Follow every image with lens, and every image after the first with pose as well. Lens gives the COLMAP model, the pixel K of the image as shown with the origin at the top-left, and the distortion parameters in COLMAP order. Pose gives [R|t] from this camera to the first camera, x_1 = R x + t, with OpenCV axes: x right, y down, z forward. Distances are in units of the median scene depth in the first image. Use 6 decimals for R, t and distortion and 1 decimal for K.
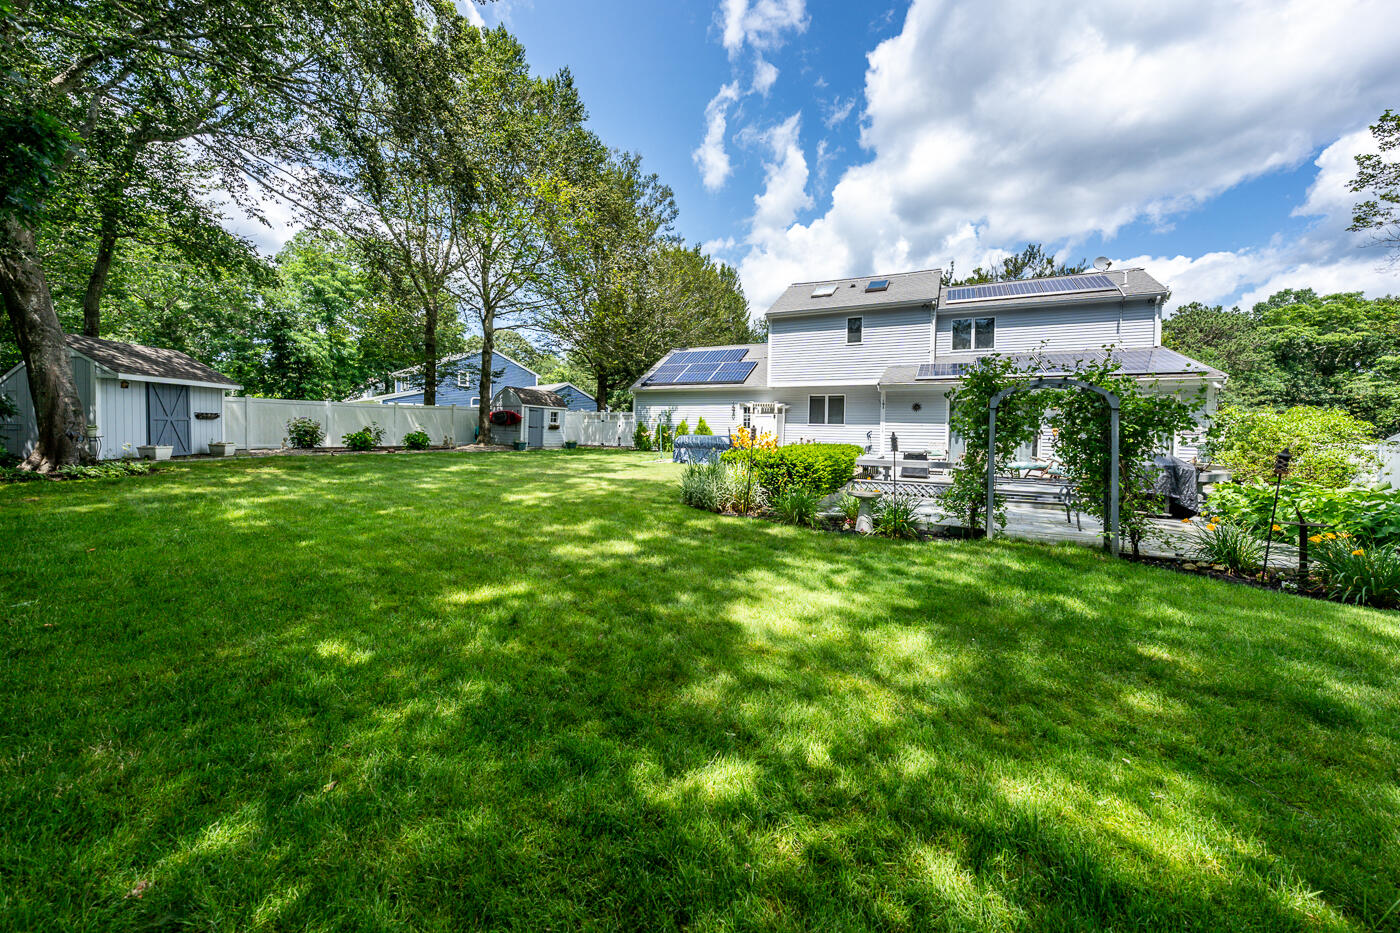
lens RADIAL K [[487.0, 0, 698.1], [0, 487.0, 439.8], [0, 0, 1]] dist [-0.000617, -0.000200]
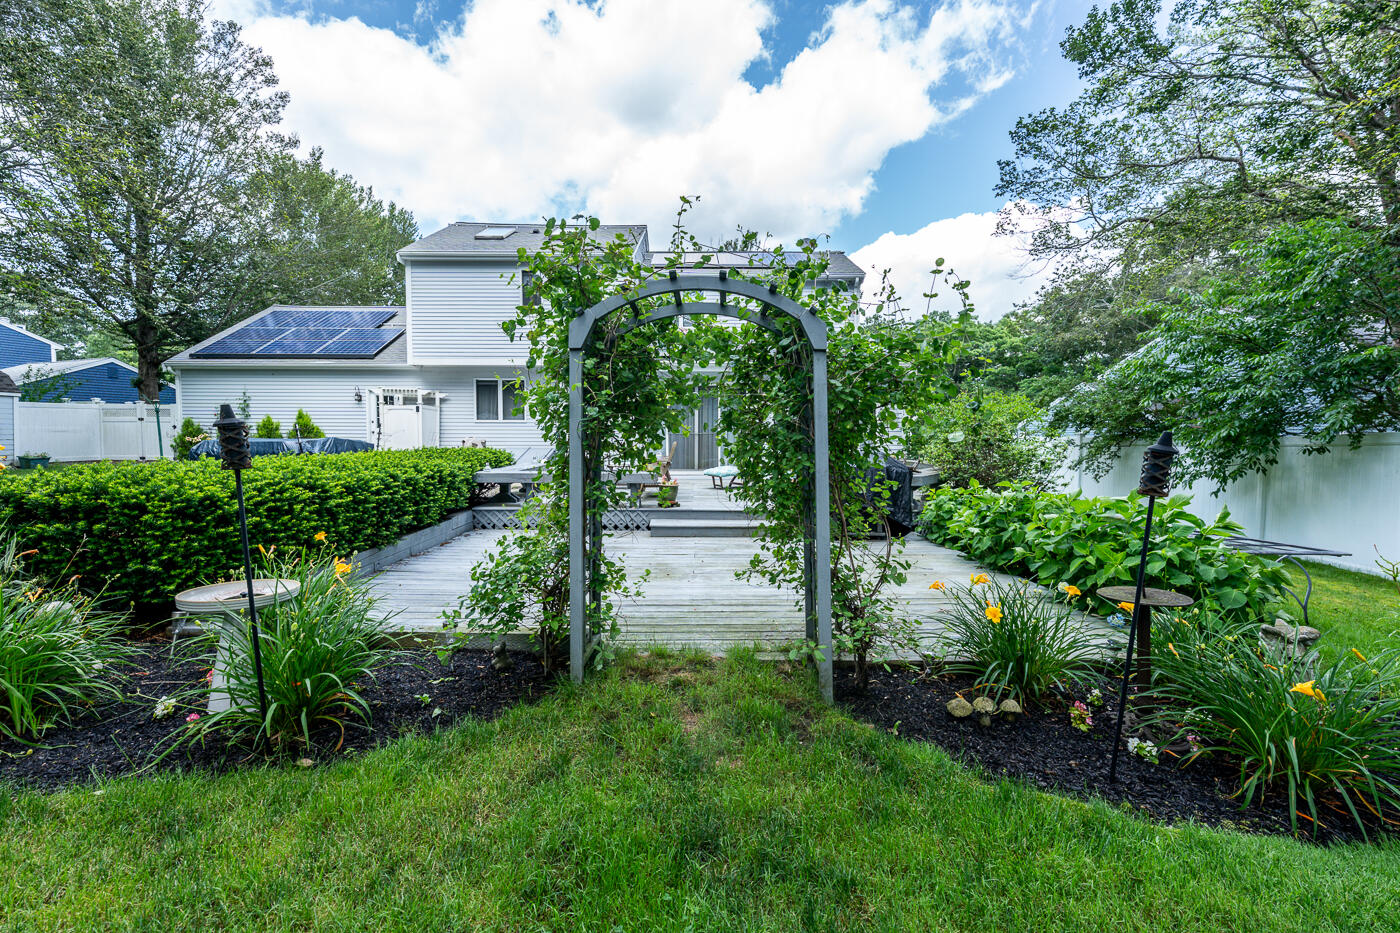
lens RADIAL K [[564.1, 0, 667.0], [0, 564.1, 431.0], [0, 0, 1]] dist [0.023314, 0.000004]
pose [[0.904936, -0.012417, 0.425366, 0.134162], [0.021925, 0.999607, -0.017465, 0.003119], [-0.424982, 0.025131, 0.904853, 0.156283]]
